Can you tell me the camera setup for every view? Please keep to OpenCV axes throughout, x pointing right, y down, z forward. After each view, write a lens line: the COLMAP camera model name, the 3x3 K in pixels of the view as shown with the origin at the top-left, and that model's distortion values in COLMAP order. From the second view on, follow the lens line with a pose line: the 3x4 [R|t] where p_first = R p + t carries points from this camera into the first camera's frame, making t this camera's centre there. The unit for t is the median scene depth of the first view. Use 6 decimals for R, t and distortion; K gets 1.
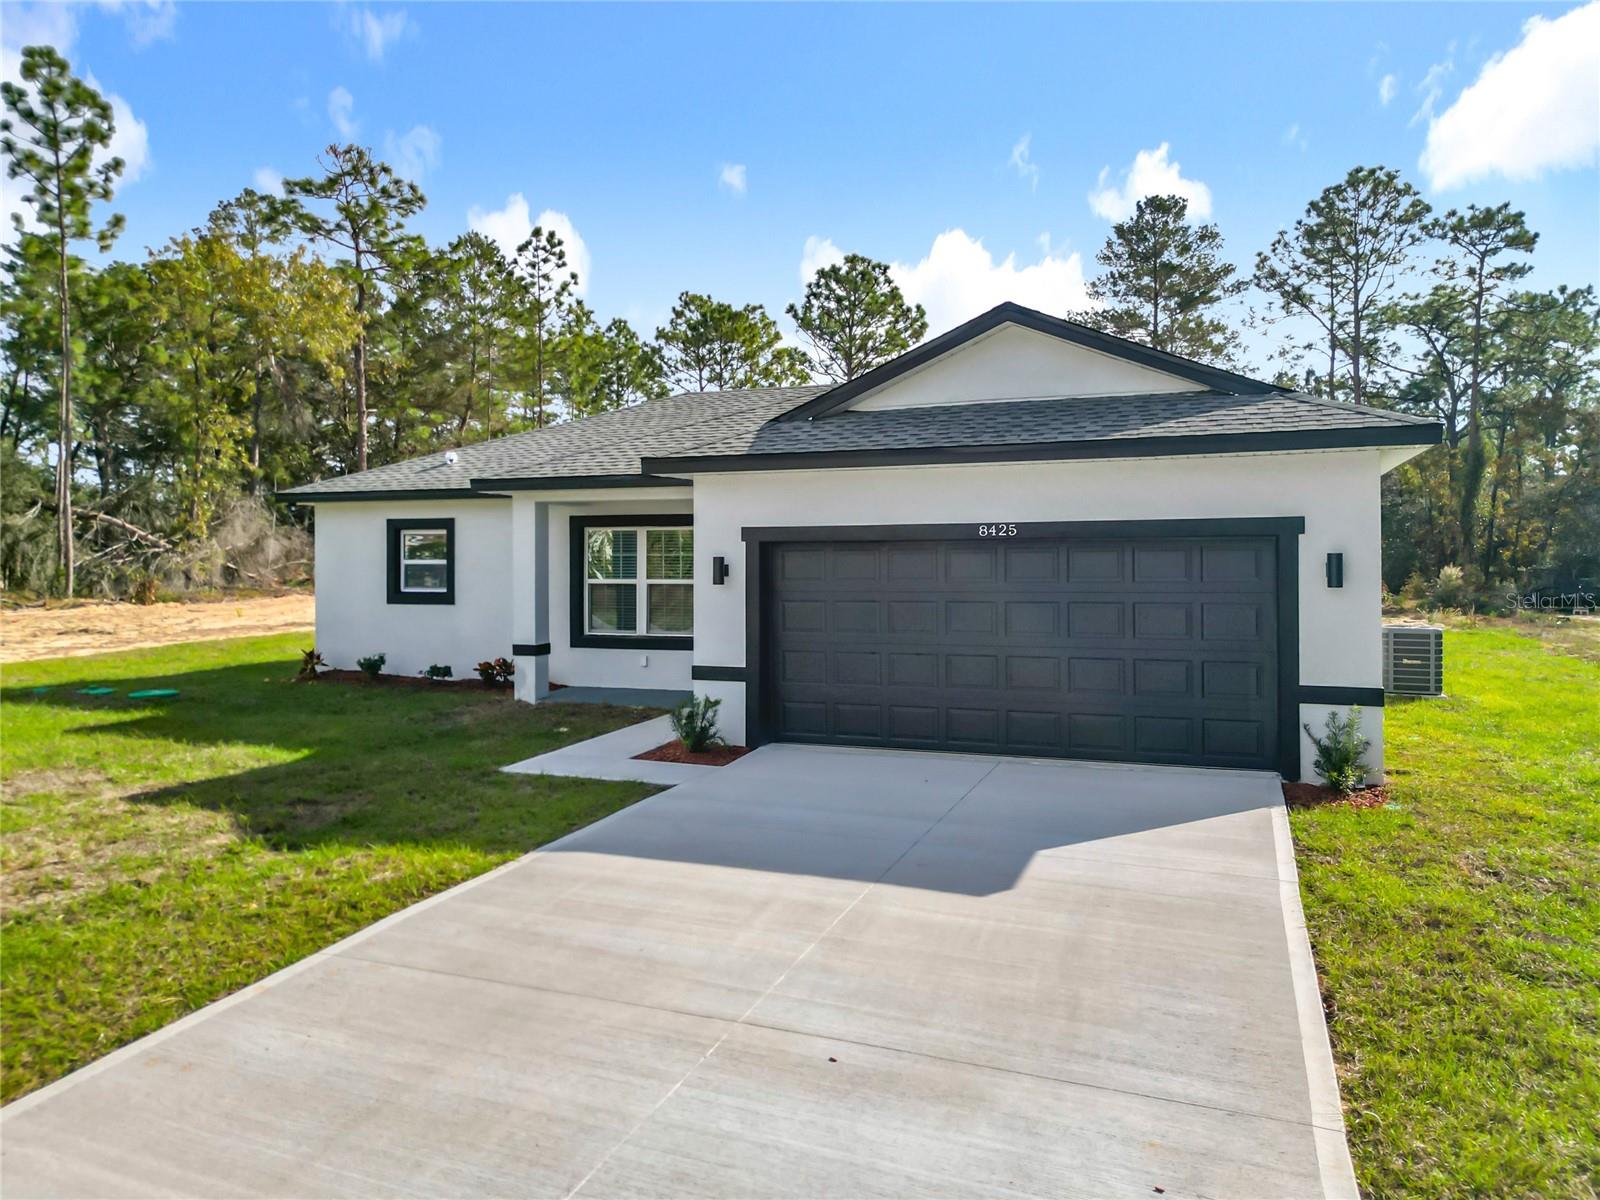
lens RADIAL K [[1141.1, 0, 801.1], [0, 1141.1, 578.6], [0, 0, 1]] dist [0.087163, -0.097427]
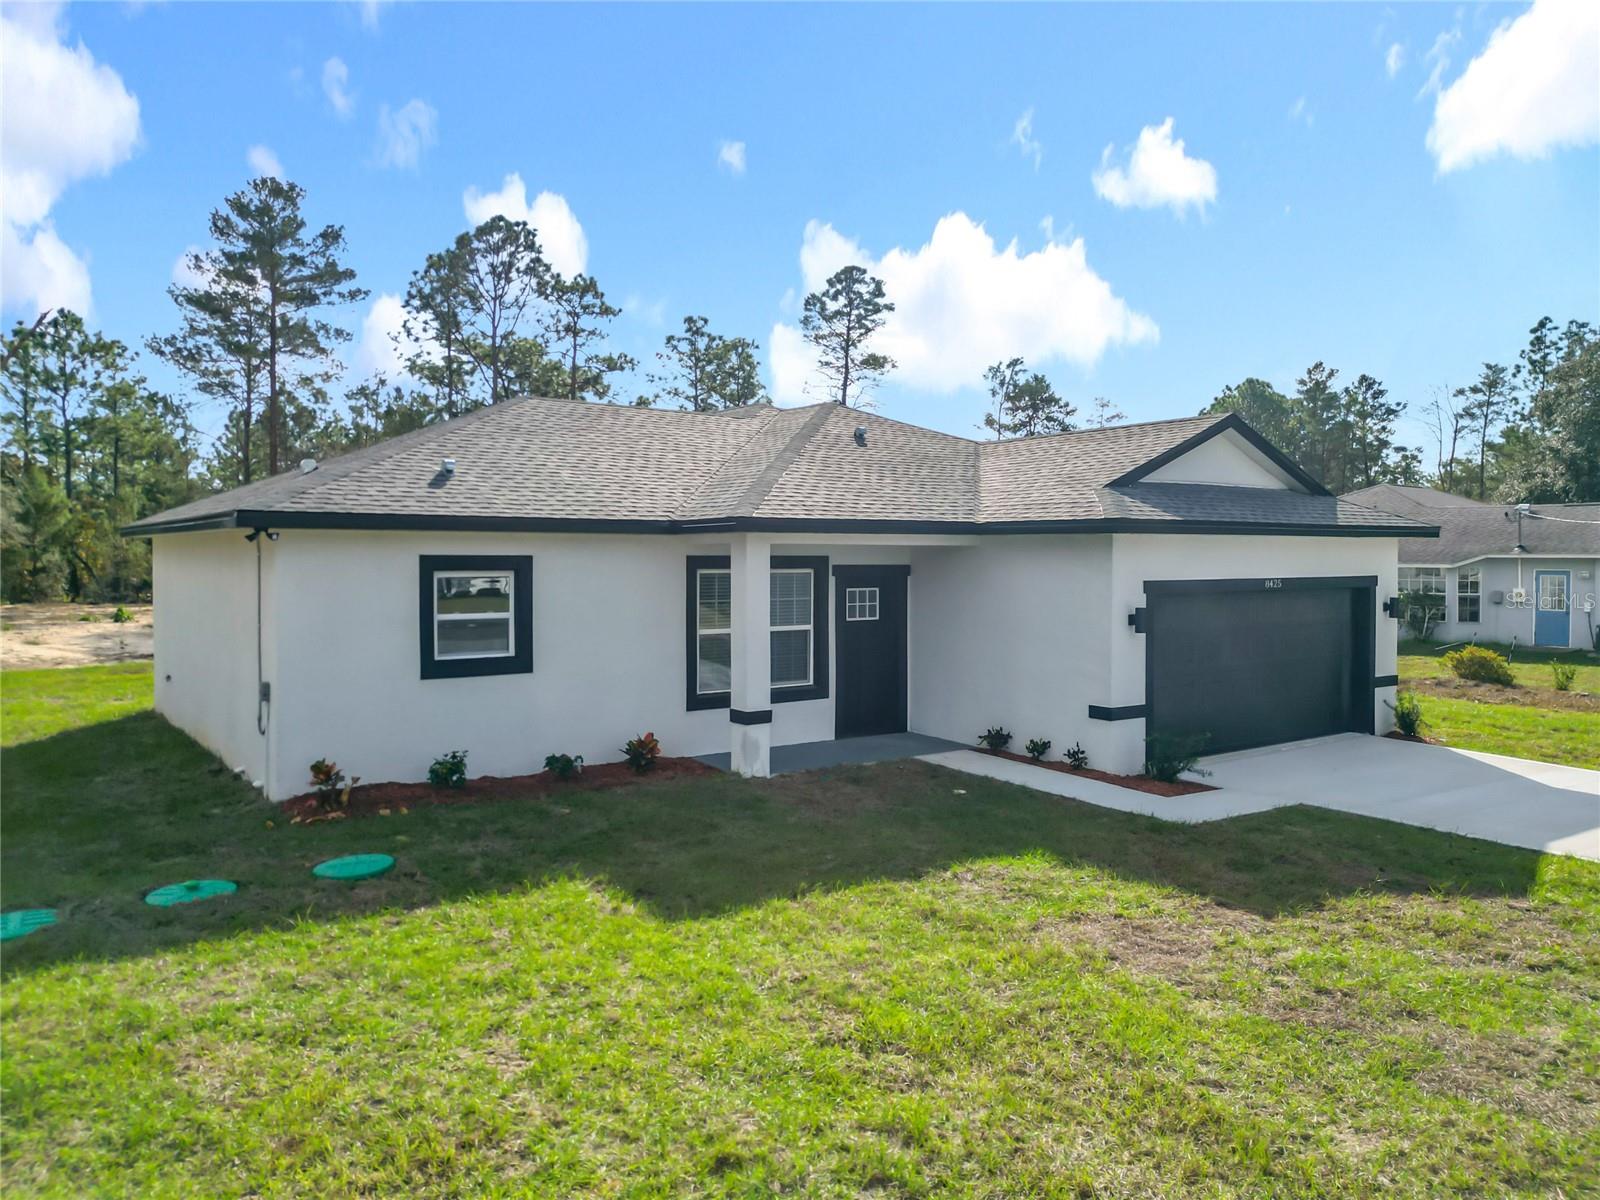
lens RADIAL K [[1141.1, 0, 801.1], [0, 1141.1, 578.6], [0, 0, 1]] dist [0.087163, -0.097427]
pose [[0.554033, -0.013075, 0.832392, -0.820922], [0.011131, 0.999904, 0.008298, -0.041860], [-0.832420, 0.004669, 0.554125, 0.446587]]
